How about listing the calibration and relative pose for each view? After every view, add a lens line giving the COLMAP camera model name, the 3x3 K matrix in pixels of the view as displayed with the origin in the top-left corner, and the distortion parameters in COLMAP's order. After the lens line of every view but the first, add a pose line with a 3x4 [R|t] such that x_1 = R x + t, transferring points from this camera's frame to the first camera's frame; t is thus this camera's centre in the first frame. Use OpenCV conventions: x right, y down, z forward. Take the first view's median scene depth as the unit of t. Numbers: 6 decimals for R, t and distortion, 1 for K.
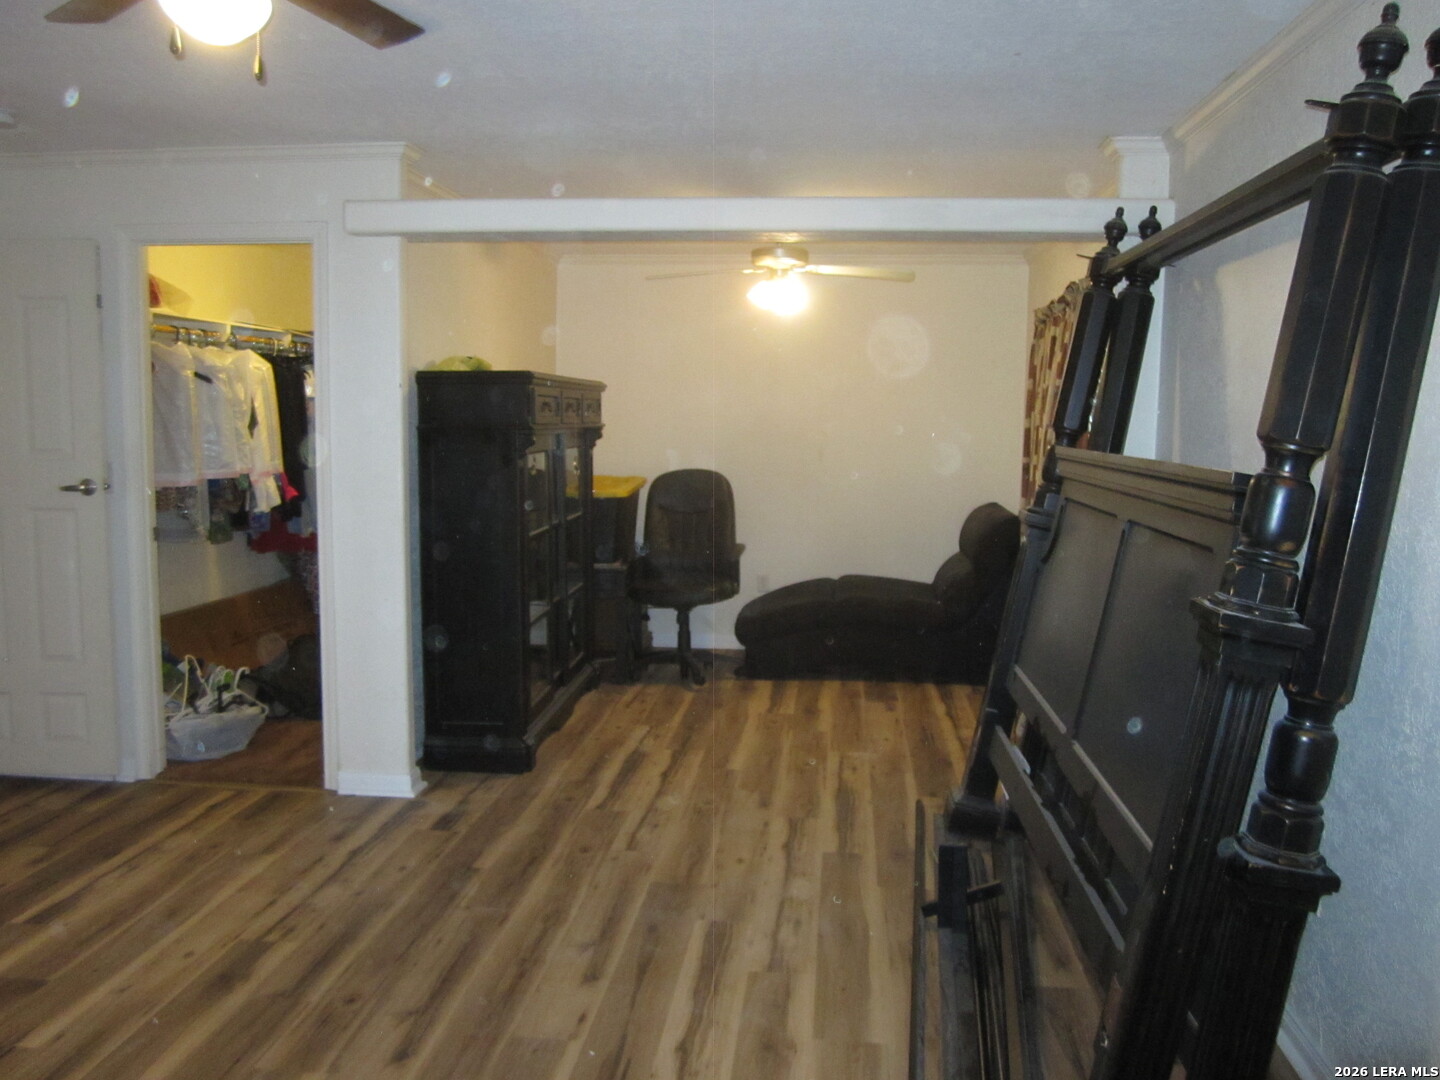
lens RADIAL K [[1195.5, 0, 717.7], [0, 1195.5, 539.6], [0, 0, 1]] dist [-0.063457, 0.000105]
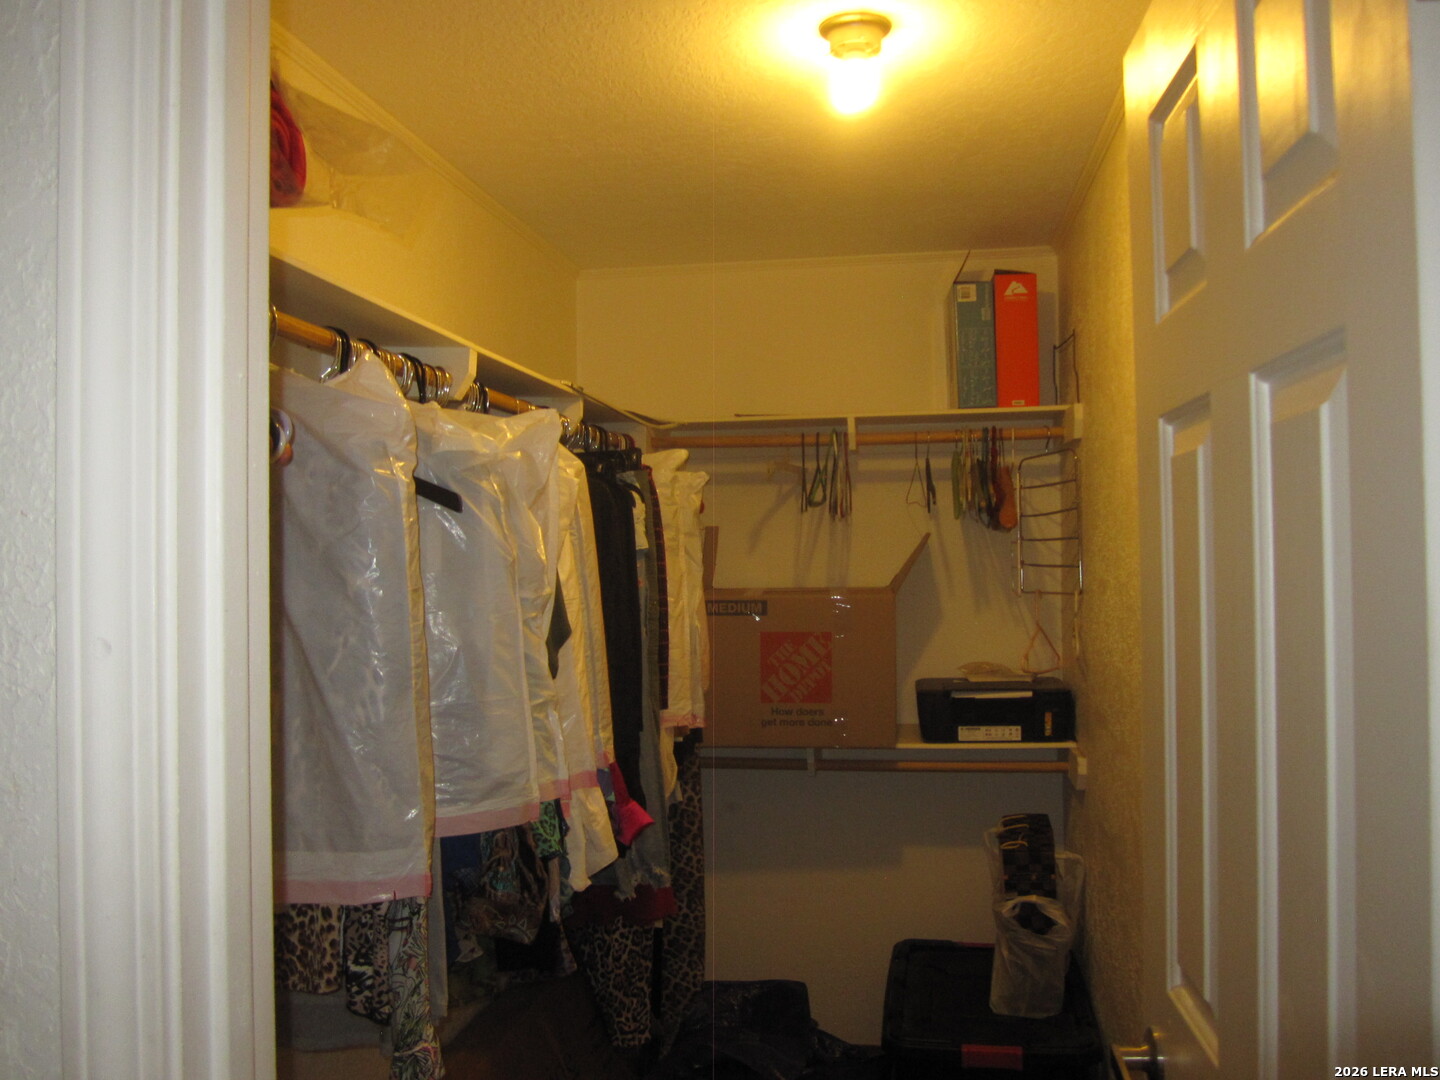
lens RADIAL K [[1195.5, 0, 722.4], [0, 1195.5, 537.6], [0, 0, 1]] dist [-0.063457, 0.000105]
pose [[0.997719, -0.012532, -0.066335, -0.340803], [0.004670, 0.993076, -0.117385, -0.089561], [0.067347, 0.116807, 0.990869, 0.703228]]
